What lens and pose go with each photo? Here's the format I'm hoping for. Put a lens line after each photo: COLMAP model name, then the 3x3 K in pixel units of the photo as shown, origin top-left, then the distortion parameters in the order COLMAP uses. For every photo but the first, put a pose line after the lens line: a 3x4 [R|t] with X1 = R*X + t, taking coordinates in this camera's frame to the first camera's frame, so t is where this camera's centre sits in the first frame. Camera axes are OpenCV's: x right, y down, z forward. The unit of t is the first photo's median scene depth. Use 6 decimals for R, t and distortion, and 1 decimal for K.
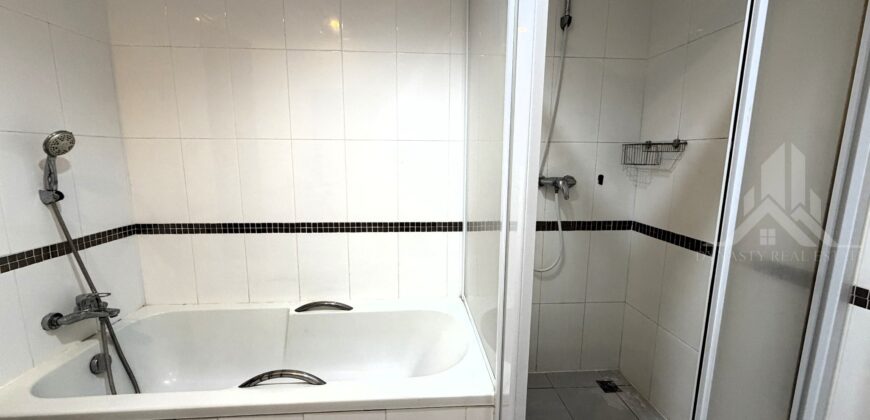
lens RADIAL K [[346.7, 0, 434.8], [0, 346.7, 208.3], [0, 0, 1]] dist [0.001648, -0.000459]
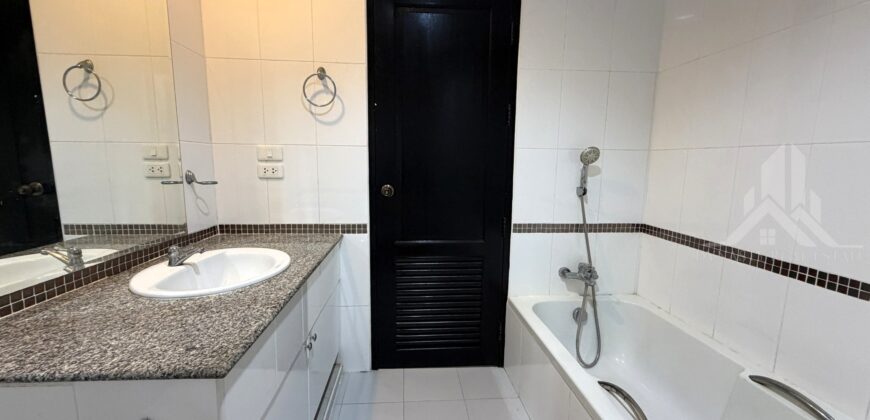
lens RADIAL K [[346.7, 0, 433.2], [0, 346.7, 212.2], [0, 0, 1]] dist [0.001648, -0.000459]
pose [[0.008219, 0.140484, -0.990049, 0.272148], [-0.165260, 0.976659, 0.137212, -0.035030], [0.986216, 0.162488, 0.031244, 0.255400]]
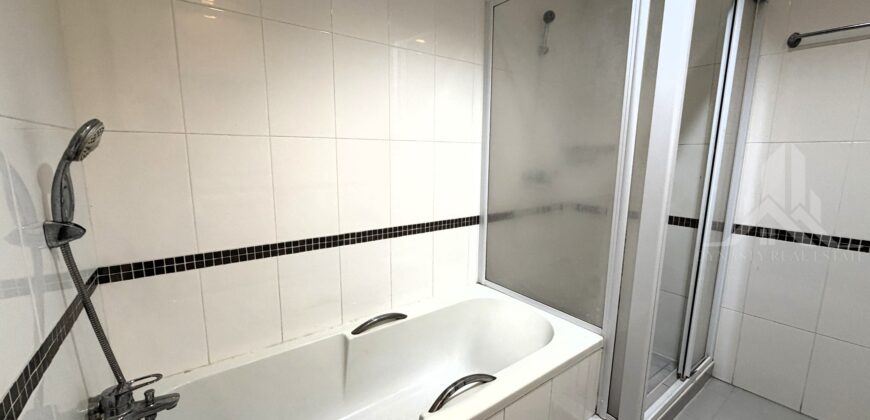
lens RADIAL K [[346.7, 0, 437.4], [0, 346.7, 208.2], [0, 0, 1]] dist [0.001648, -0.000459]
pose [[0.836429, -0.084307, 0.541552, -0.667387], [0.077501, 0.996363, 0.035410, -0.035919], [-0.542568, 0.012353, 0.839921, 0.142587]]
